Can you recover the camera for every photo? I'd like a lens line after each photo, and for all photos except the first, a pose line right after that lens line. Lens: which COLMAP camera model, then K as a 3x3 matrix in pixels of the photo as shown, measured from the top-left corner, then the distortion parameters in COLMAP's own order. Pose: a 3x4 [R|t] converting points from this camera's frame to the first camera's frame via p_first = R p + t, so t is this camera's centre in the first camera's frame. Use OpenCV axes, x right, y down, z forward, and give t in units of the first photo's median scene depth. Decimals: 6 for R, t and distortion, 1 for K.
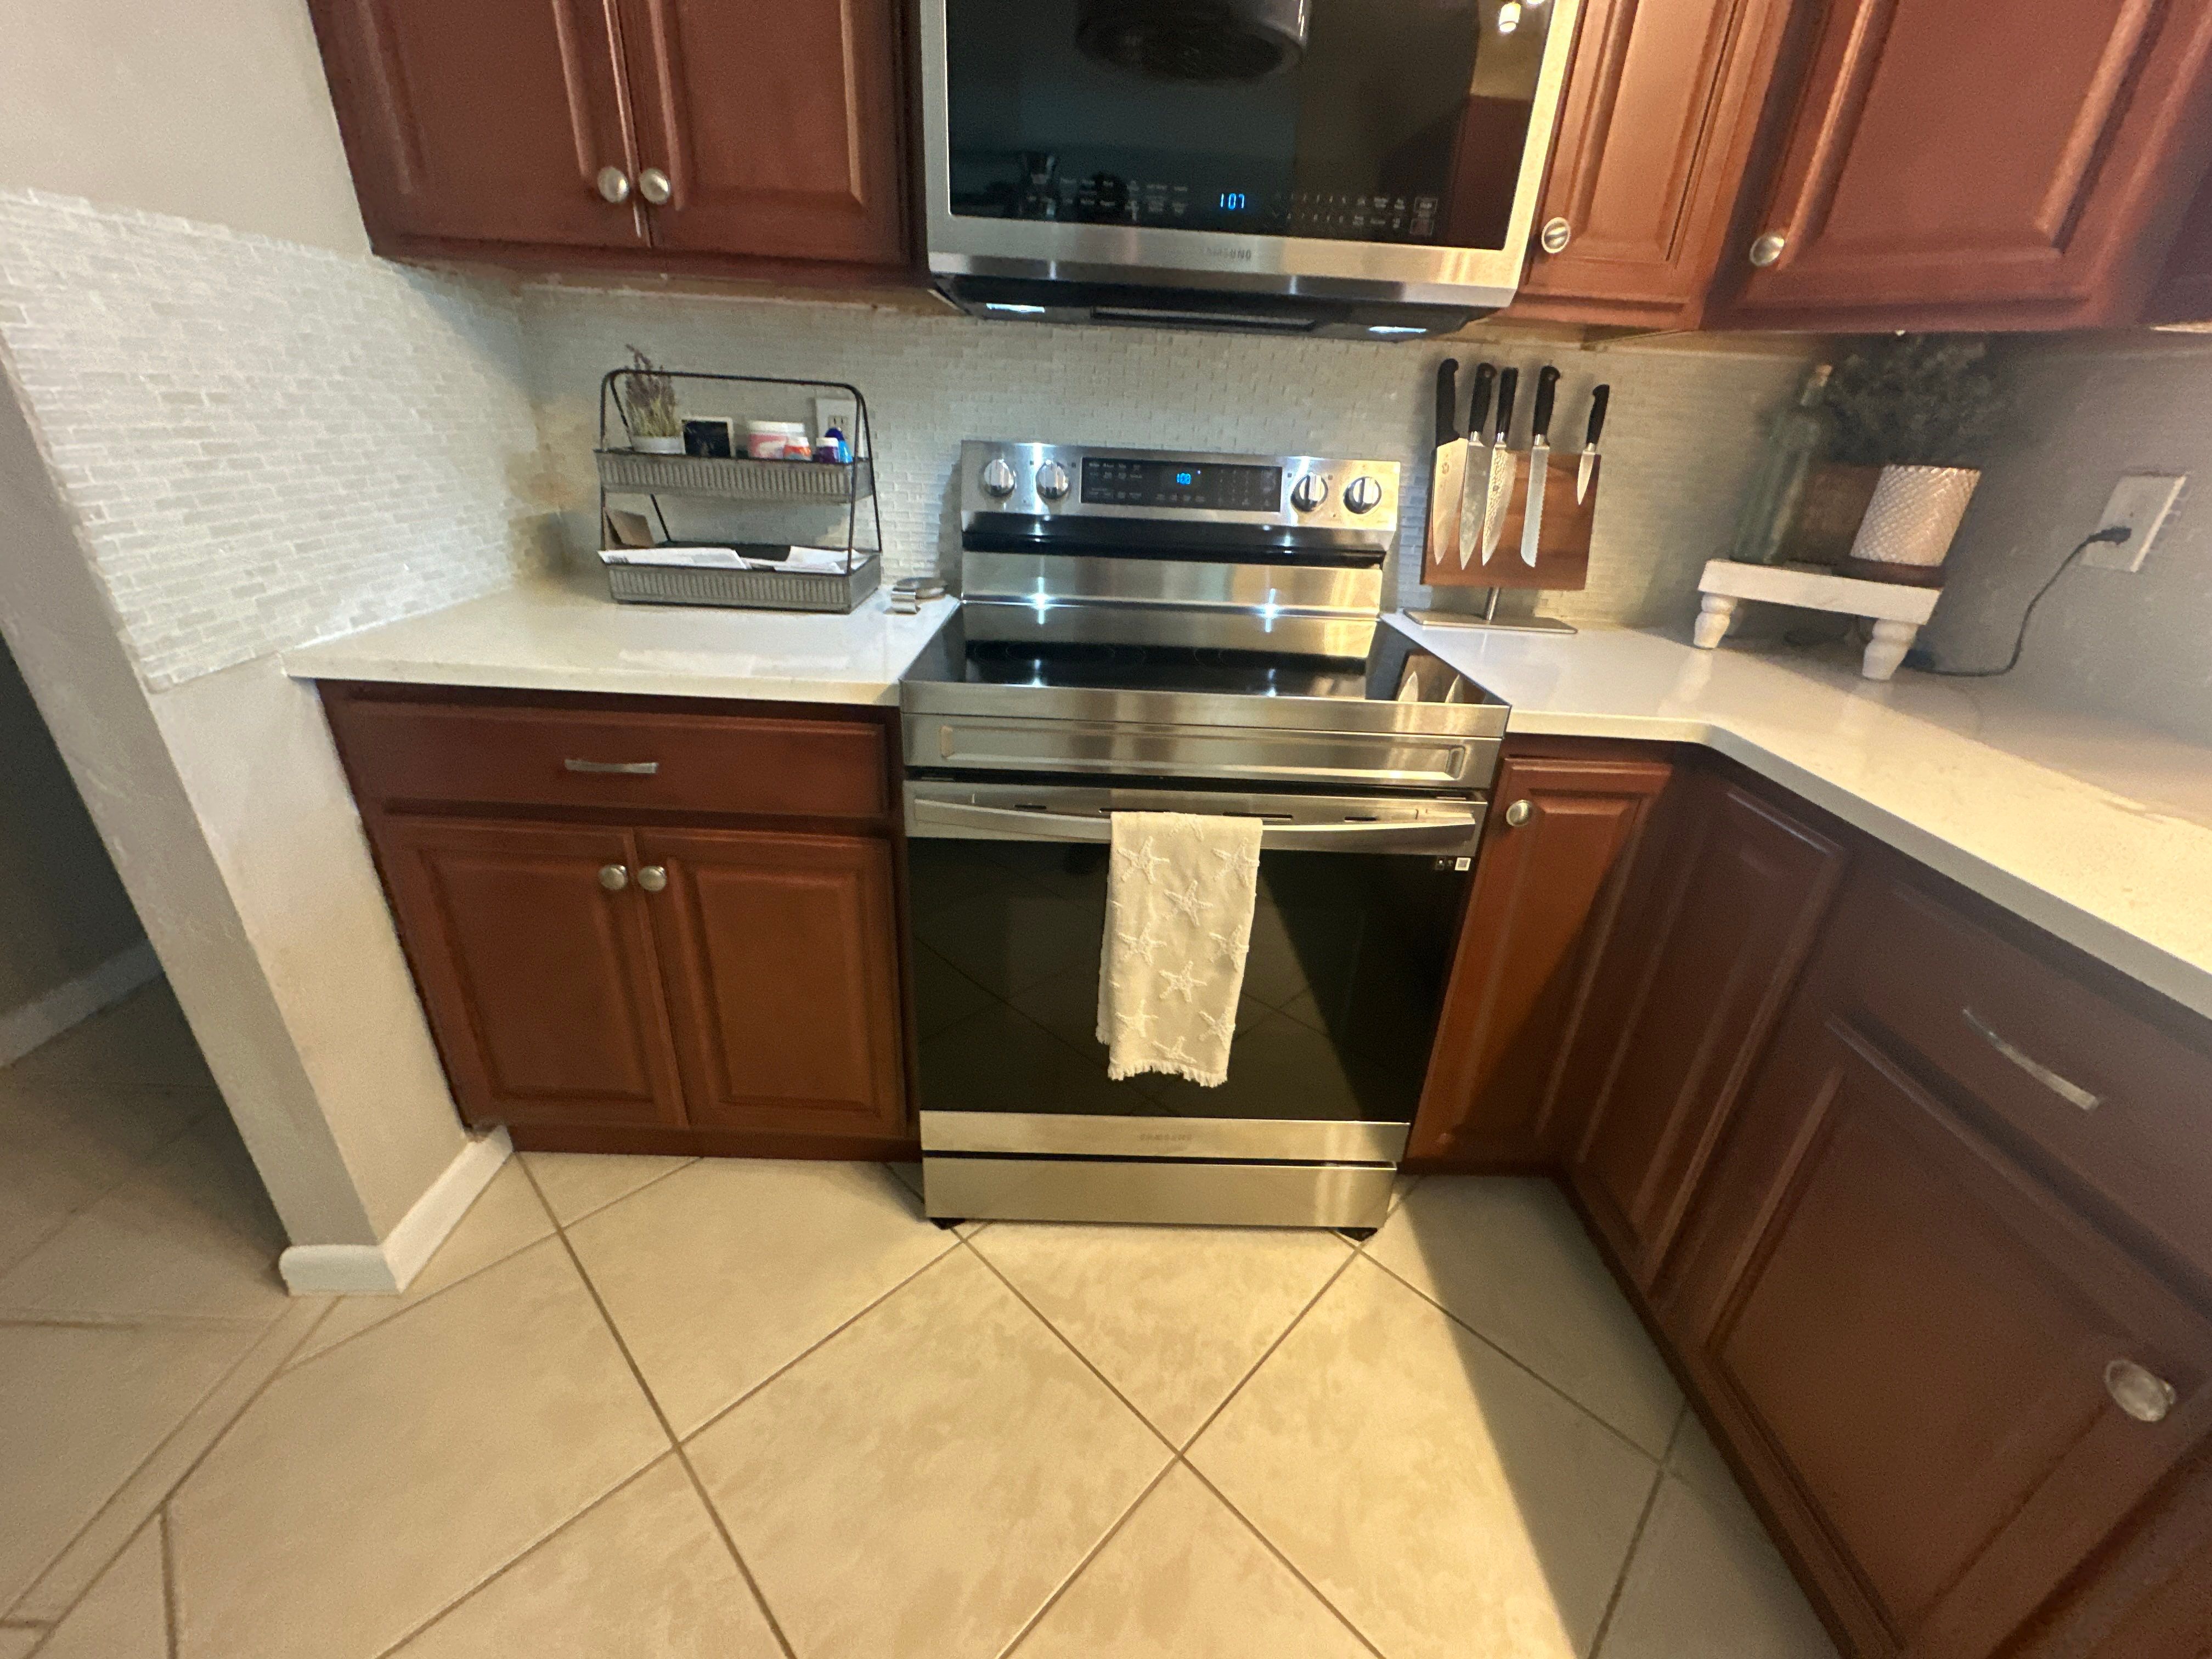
lens RADIAL K [[883.2, 0, 1100.8], [0, 883.2, 828.2], [0, 0, 1]] dist [-0.006834, 0.000633]
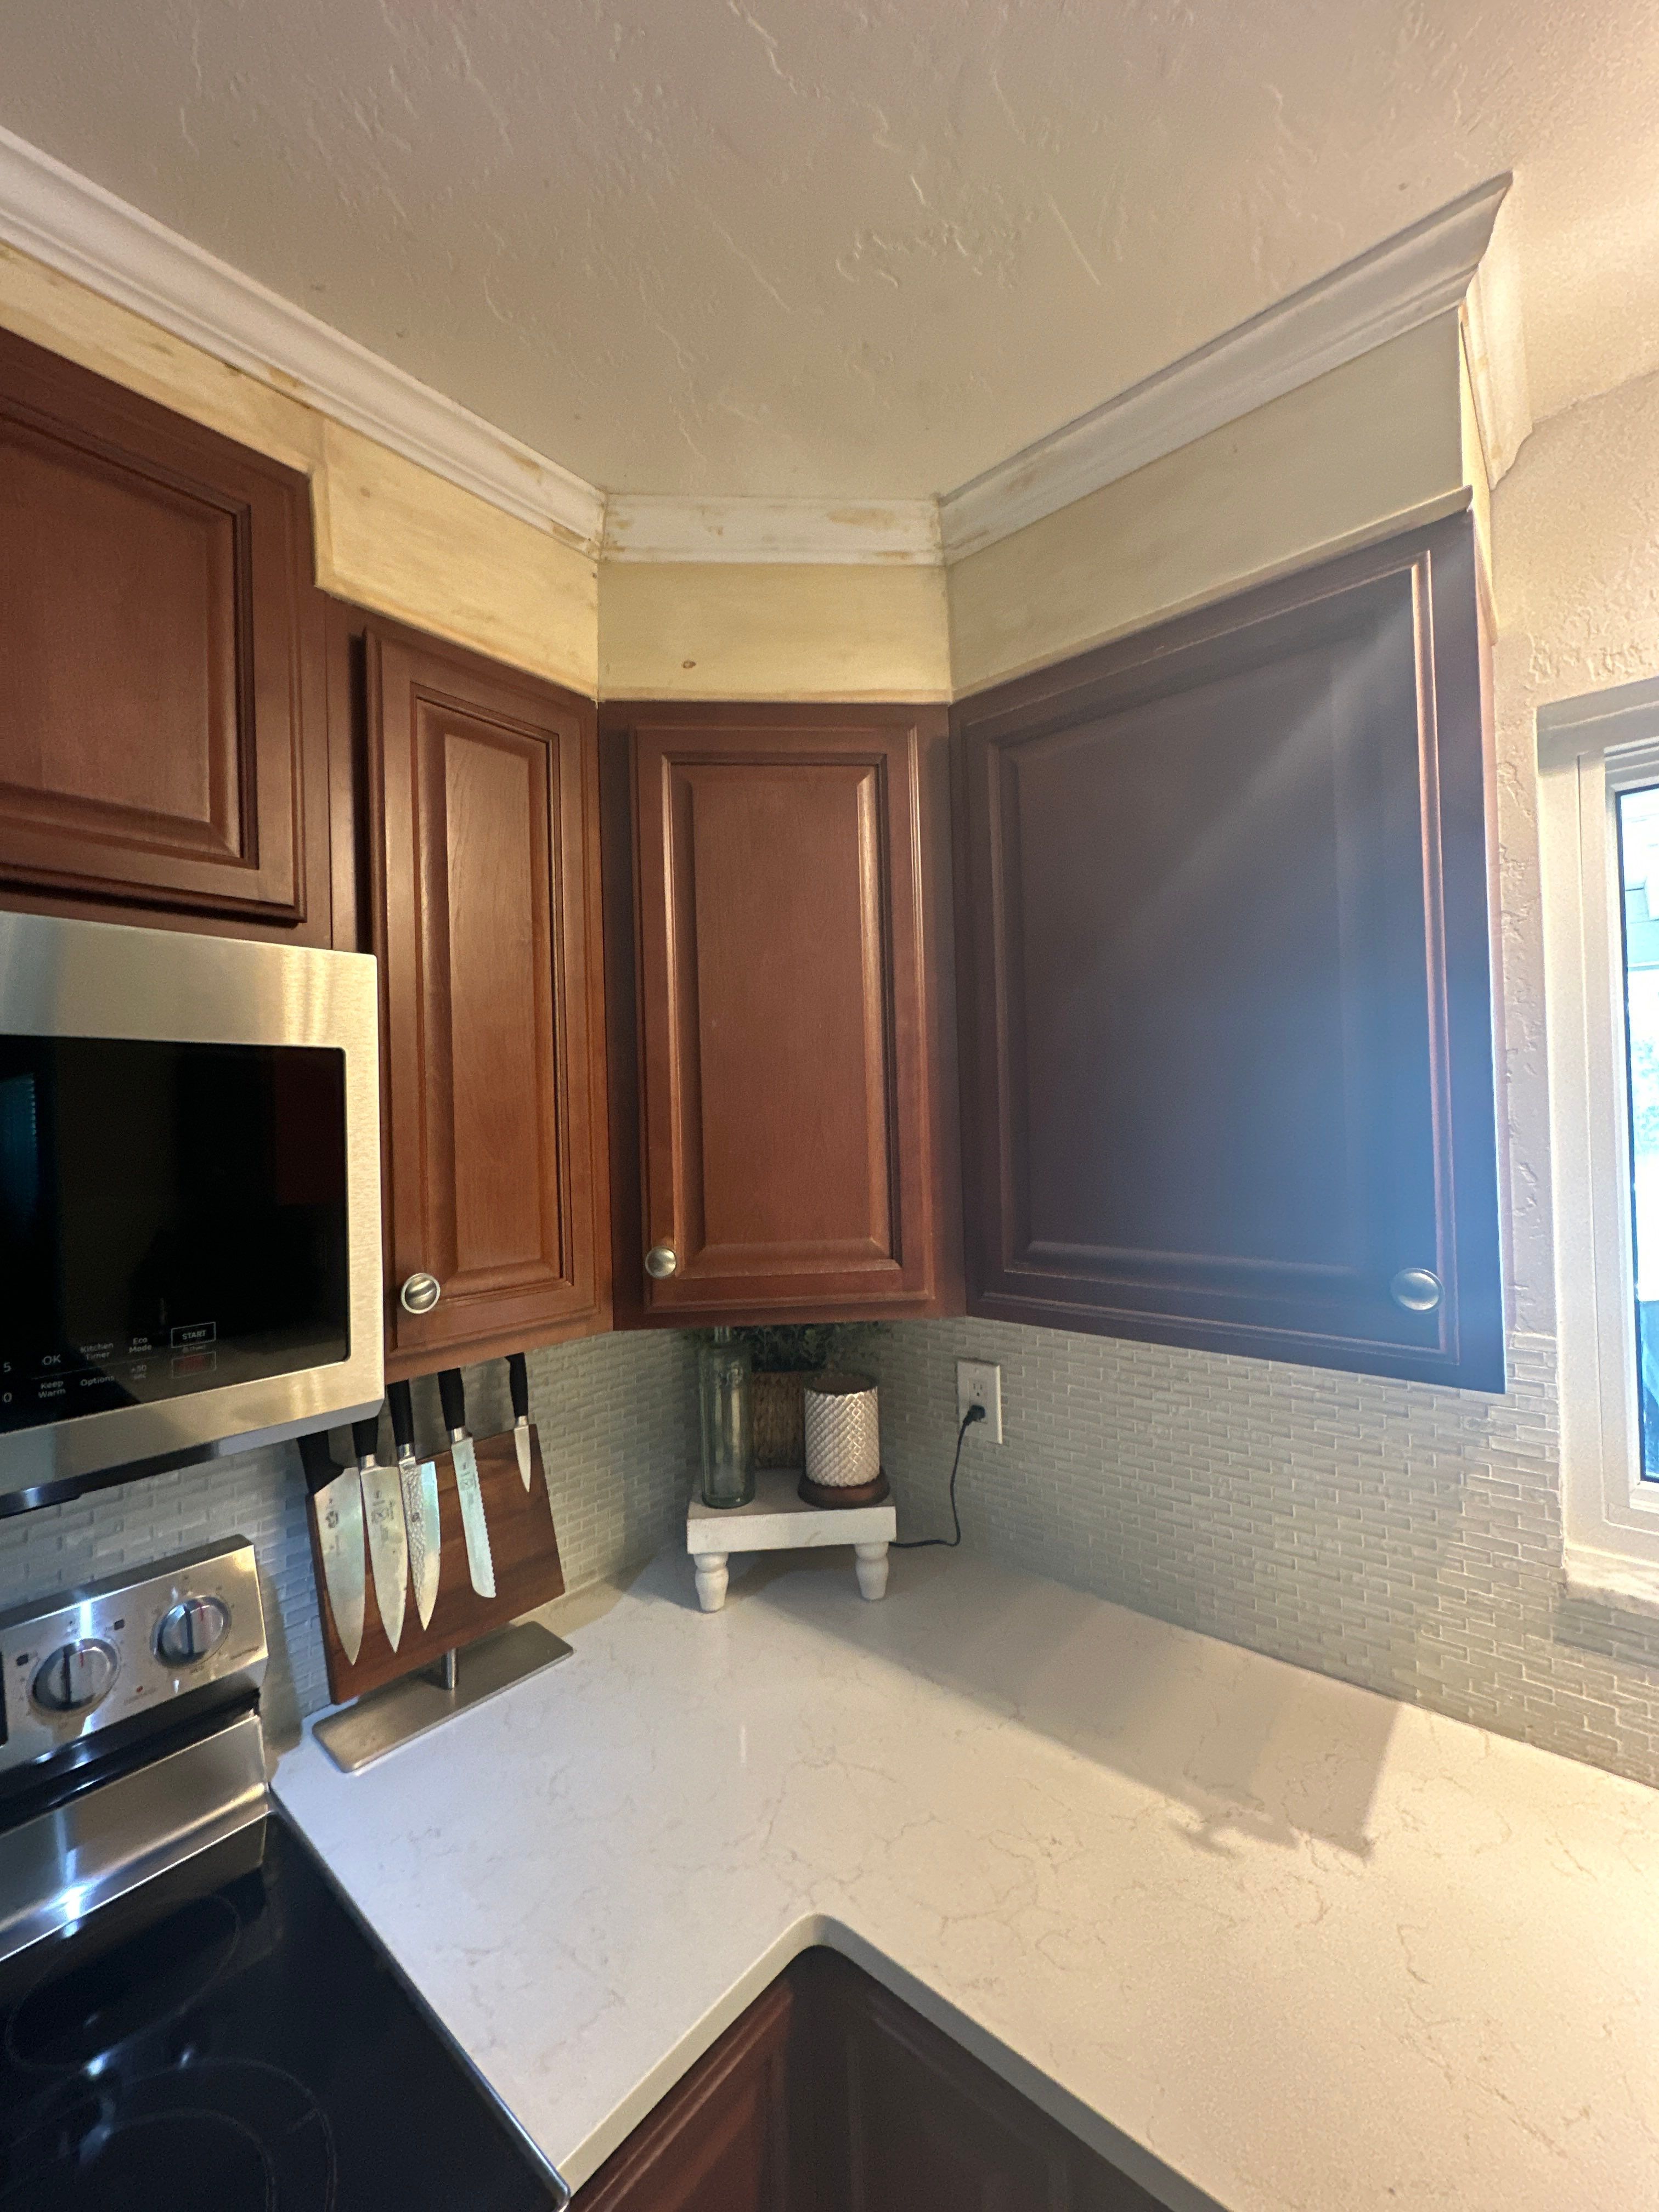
lens RADIAL K [[882.1, 0, 829.5], [0, 882.1, 1106.0], [0, 0, 1]] dist [-0.003385, 0.000705]
pose [[0.649848, -0.056675, 0.757949, 0.182780], [0.375821, 0.890741, -0.255615, -0.474293], [-0.660649, 0.450964, 0.600146, 0.253882]]
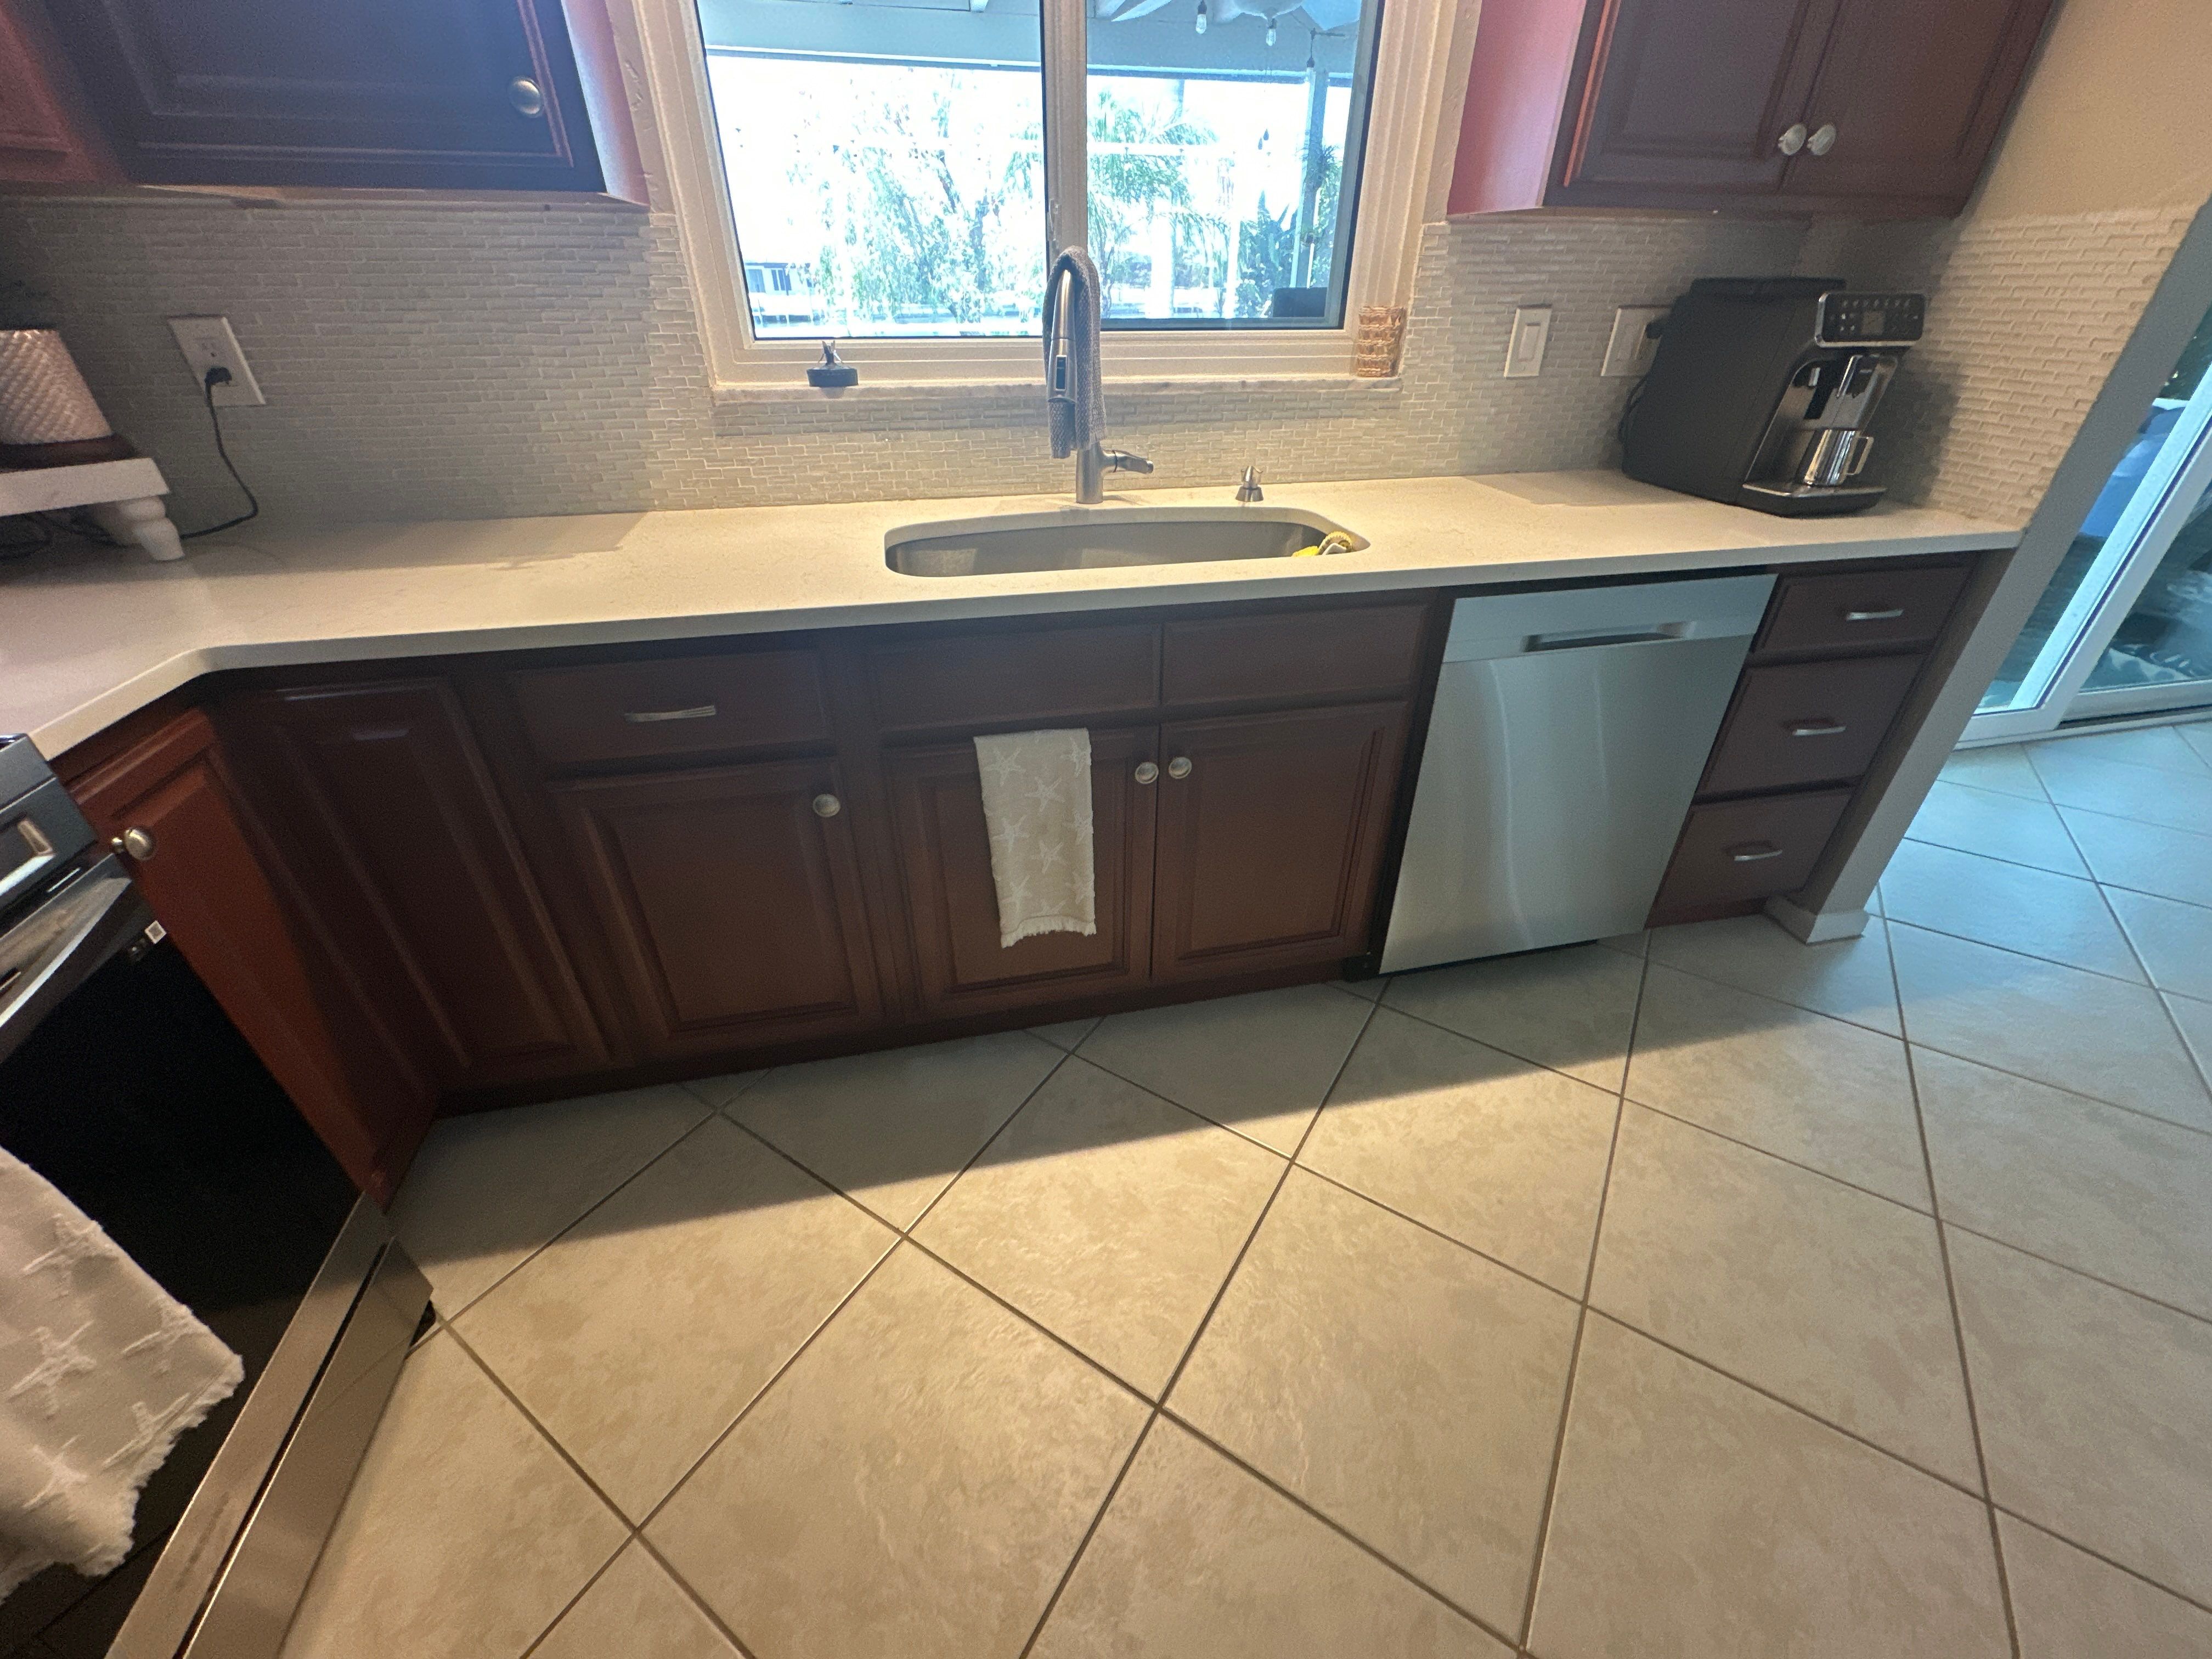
lens RADIAL K [[882.1, 0, 1106.0], [0, 882.1, 829.5], [0, 0, 1]] dist [-0.003385, 0.000705]
pose [[-0.209277, -0.560153, 0.801518, -0.319828], [0.403626, 0.697102, 0.592567, -0.137910], [-0.890668, 0.447524, 0.080205, 0.153469]]
